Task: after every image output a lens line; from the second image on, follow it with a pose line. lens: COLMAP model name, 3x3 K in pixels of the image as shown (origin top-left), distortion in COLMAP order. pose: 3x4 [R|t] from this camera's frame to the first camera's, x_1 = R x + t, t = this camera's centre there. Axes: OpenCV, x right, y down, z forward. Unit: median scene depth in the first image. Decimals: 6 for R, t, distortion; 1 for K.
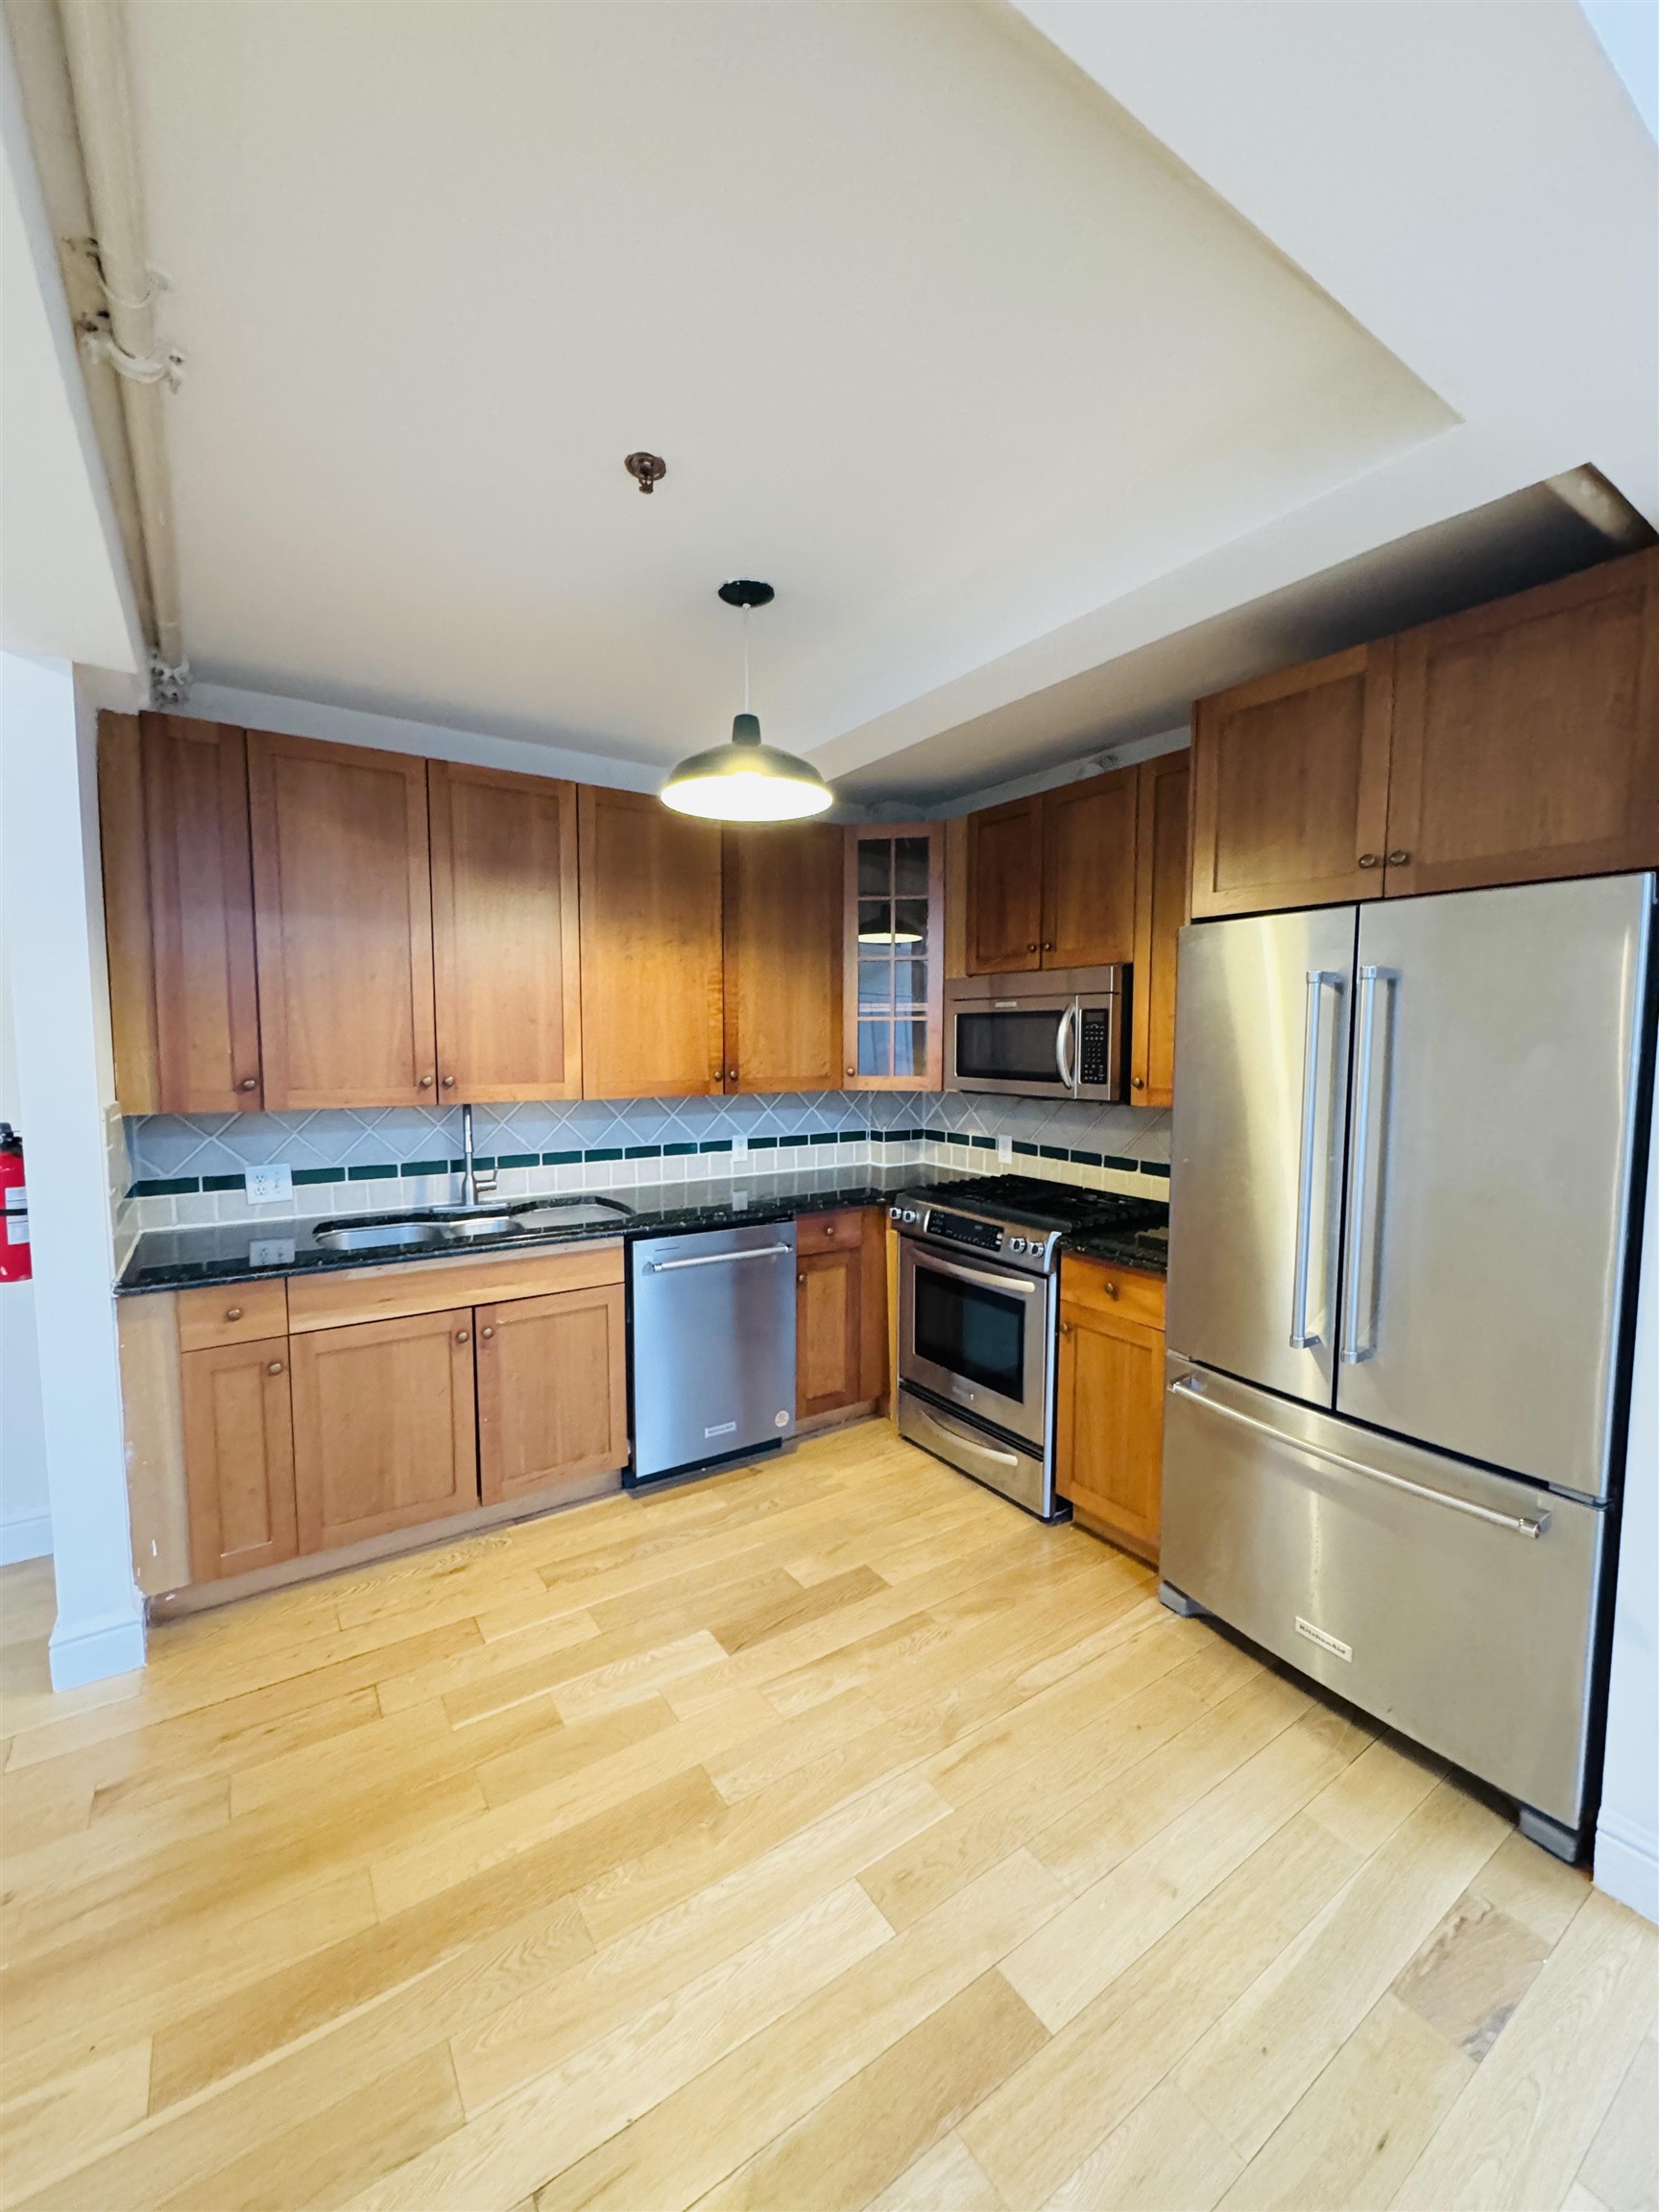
lens RADIAL K [[888.0, 0, 829.5], [0, 888.0, 1106.0], [0, 0, 1]] dist [-0.002107, 0.000134]
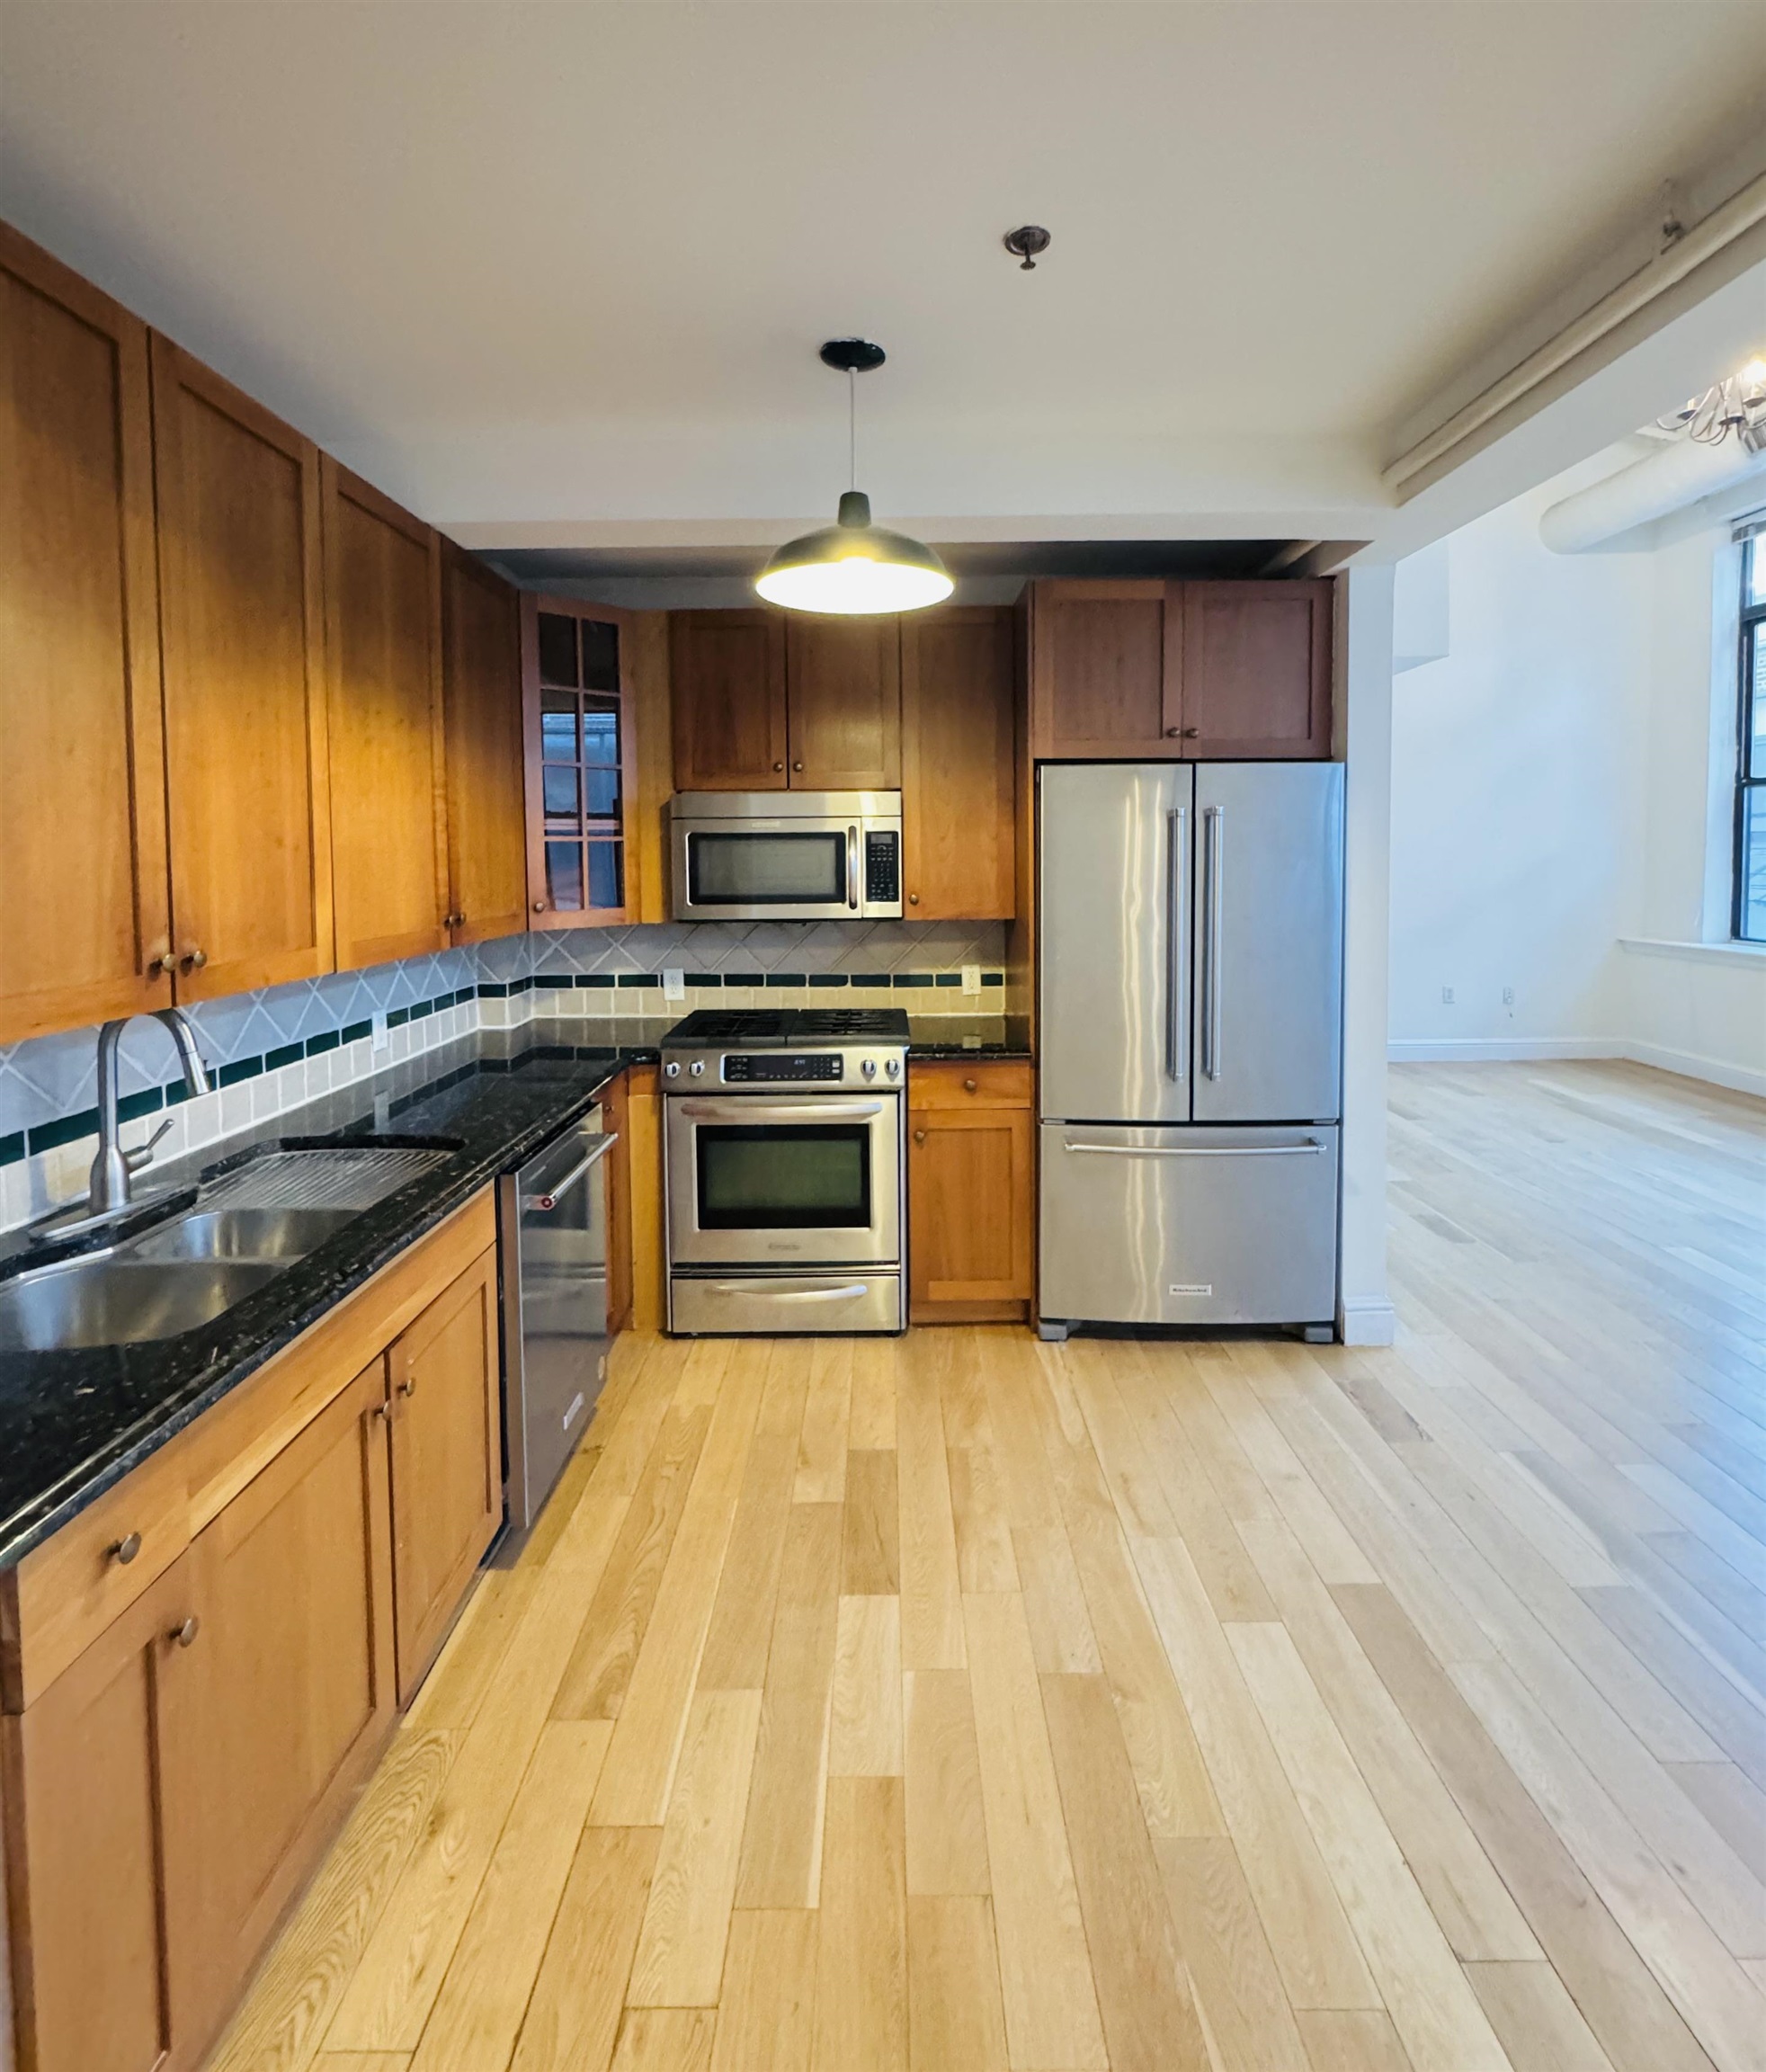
lens RADIAL K [[994.3, 0, 884.9], [0, 994.3, 897.1], [0, 0, 1]] dist [-0.001050, -0.000095]
pose [[0.559966, -0.045330, 0.827275, -0.603207], [0.075374, 0.997149, 0.003620, -0.031655], [-0.825080, 0.060328, 0.561786, 0.303086]]
